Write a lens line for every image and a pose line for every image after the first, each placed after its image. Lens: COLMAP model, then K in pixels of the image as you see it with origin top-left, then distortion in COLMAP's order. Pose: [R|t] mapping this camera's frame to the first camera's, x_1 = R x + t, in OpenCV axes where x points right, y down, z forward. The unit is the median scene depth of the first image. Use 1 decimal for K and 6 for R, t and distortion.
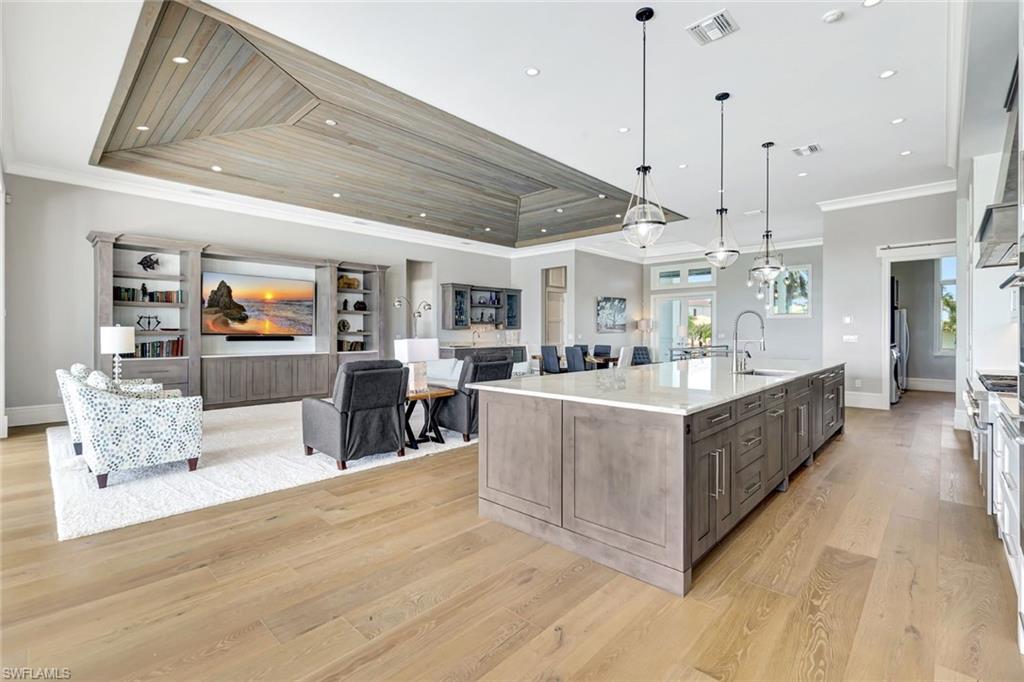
lens RADIAL K [[457.0, 0, 520.9], [0, 457.0, 338.0], [0, 0, 1]] dist [0.003813, -0.002048]
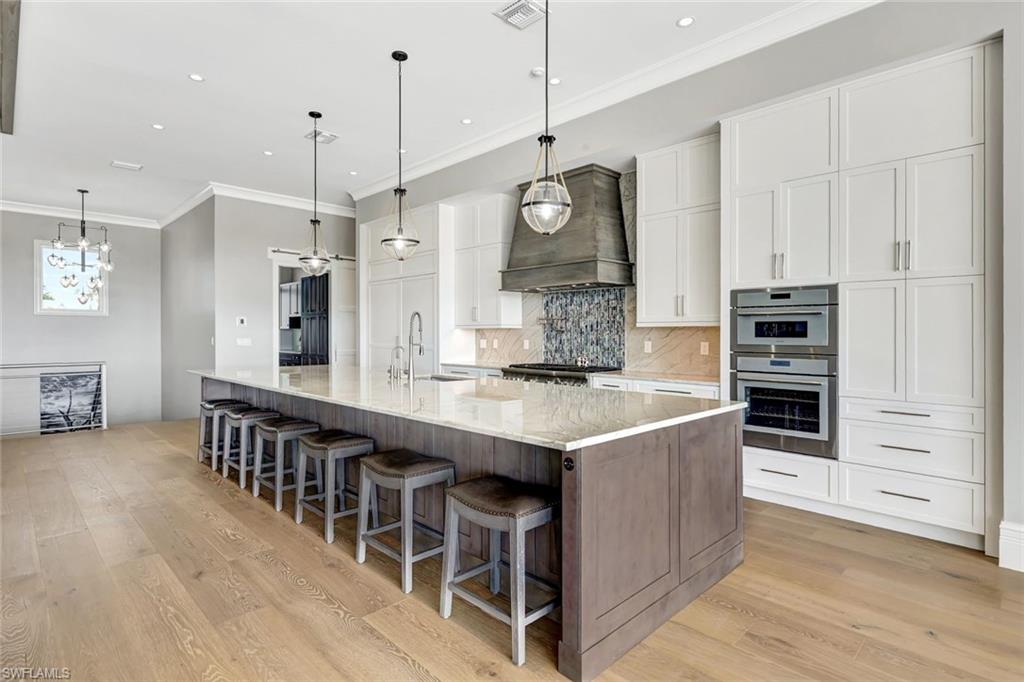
lens RADIAL K [[510.2, 0, 510.2], [0, 510.2, 334.2], [0, 0, 1]] dist [0.002904, -0.002500]
pose [[0.058225, -0.000804, 0.998303, -0.174101], [0.013927, 0.999903, -0.000007, -0.004474], [-0.998206, 0.013903, 0.058231, 0.268108]]
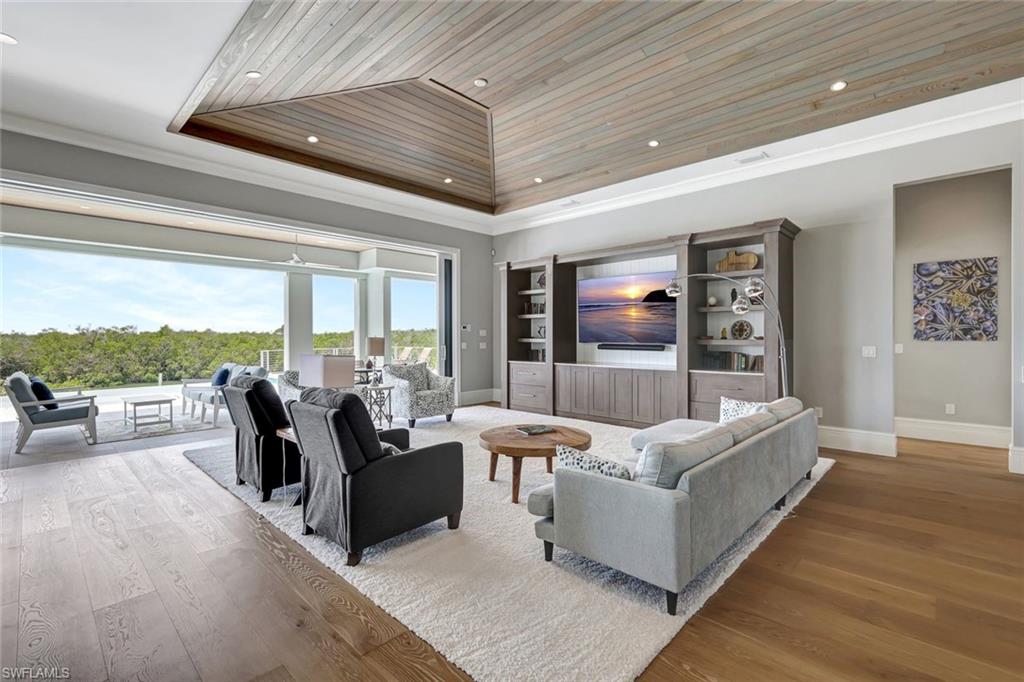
lens RADIAL K [[456.7, 0, 521.7], [0, 456.7, 334.1], [0, 0, 1]] dist [0.000285, 0.001117]
pose [[-0.025550, -0.004214, -0.999665, 0.190625], [-0.011056, 0.999931, -0.003932, -0.012129], [0.999612, 0.010952, -0.025595, 0.537046]]
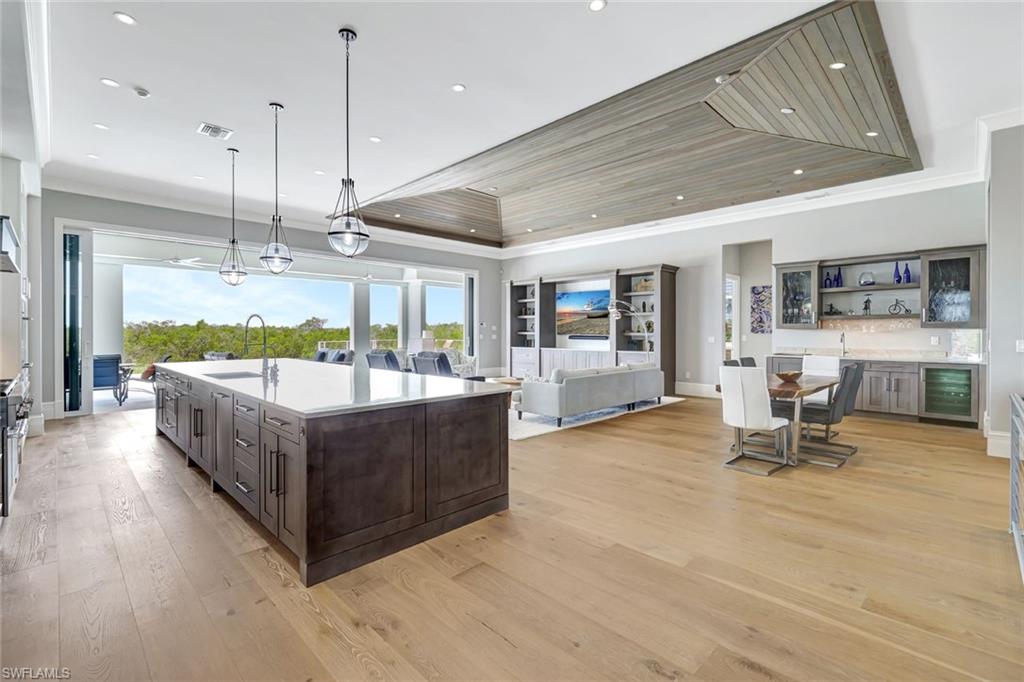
lens RADIAL K [[457.0, 0, 510.7], [0, 457.0, 333.6], [0, 0, 1]] dist [0.003813, -0.002048]
pose [[-0.077052, 0.006073, -0.997009, 0.519401], [-0.013351, 0.999886, 0.007122, -0.010829], [0.996938, 0.013859, -0.076962, 0.576855]]
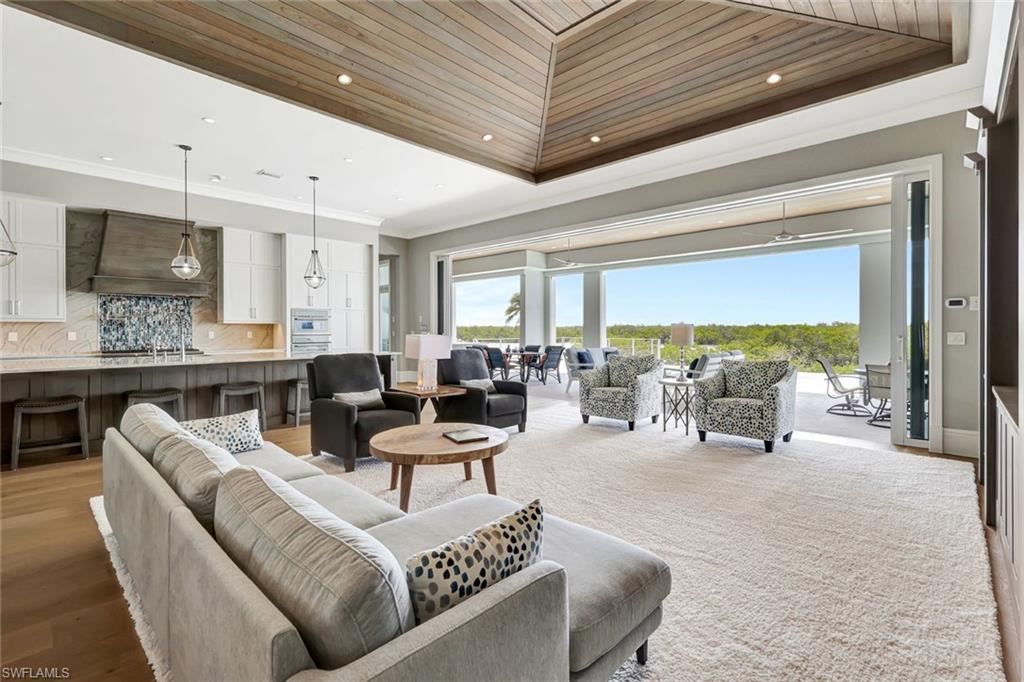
lens RADIAL K [[457.0, 0, 521.0], [0, 457.0, 330.9], [0, 0, 1]] dist [0.003813, -0.002048]
pose [[-0.999346, 0.000969, 0.036137, -0.205657], [0.001672, 0.999810, 0.019437, -0.010020], [-0.036111, 0.019485, -0.999158, 0.819081]]
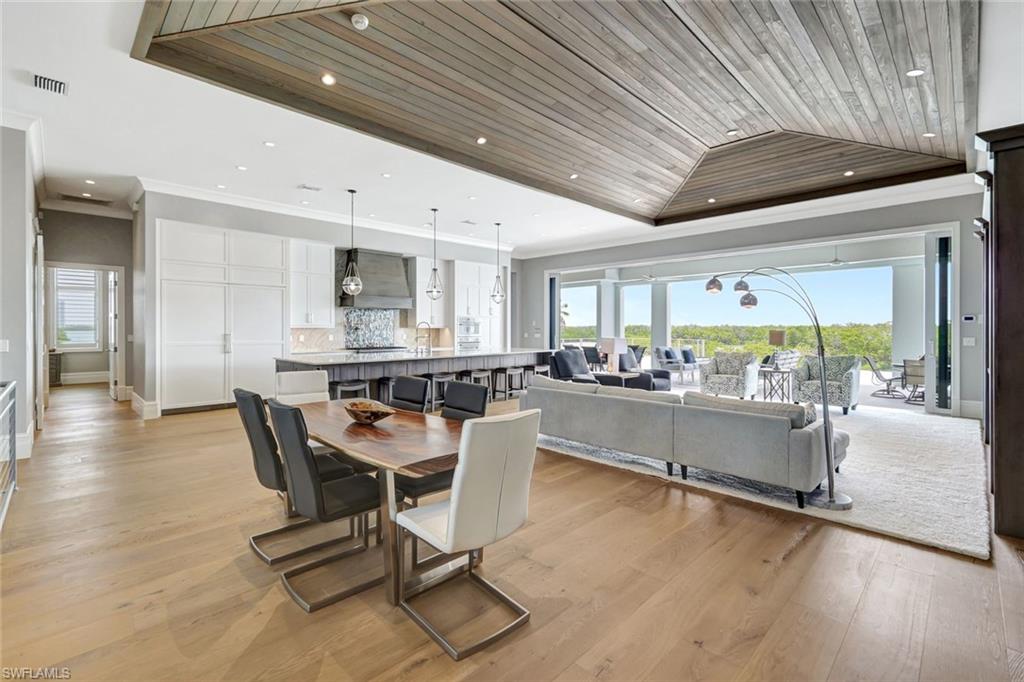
lens RADIAL K [[457.0, 0, 521.1], [0, 457.0, 327.4], [0, 0, 1]] dist [0.003813, -0.002048]
pose [[-0.998404, -0.000742, 0.056479, -0.011116], [-0.000056, 0.999926, 0.012143, -0.020746], [-0.056483, 0.012120, -0.998330, 1.045971]]
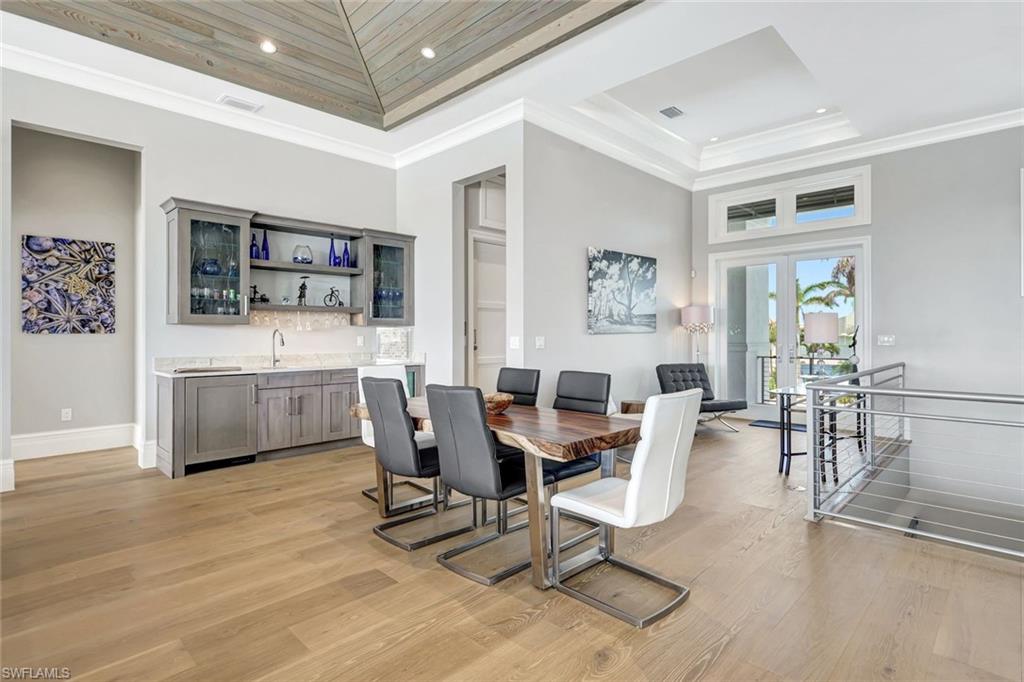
lens RADIAL K [[510.2, 0, 510.2], [0, 510.2, 334.0], [0, 0, 1]] dist [0.002904, -0.002500]
pose [[0.999109, -0.003672, -0.042039, 0.117024], [0.003030, 0.999878, -0.015332, -0.004173], [0.042090, 0.015191, 0.998998, 0.538672]]
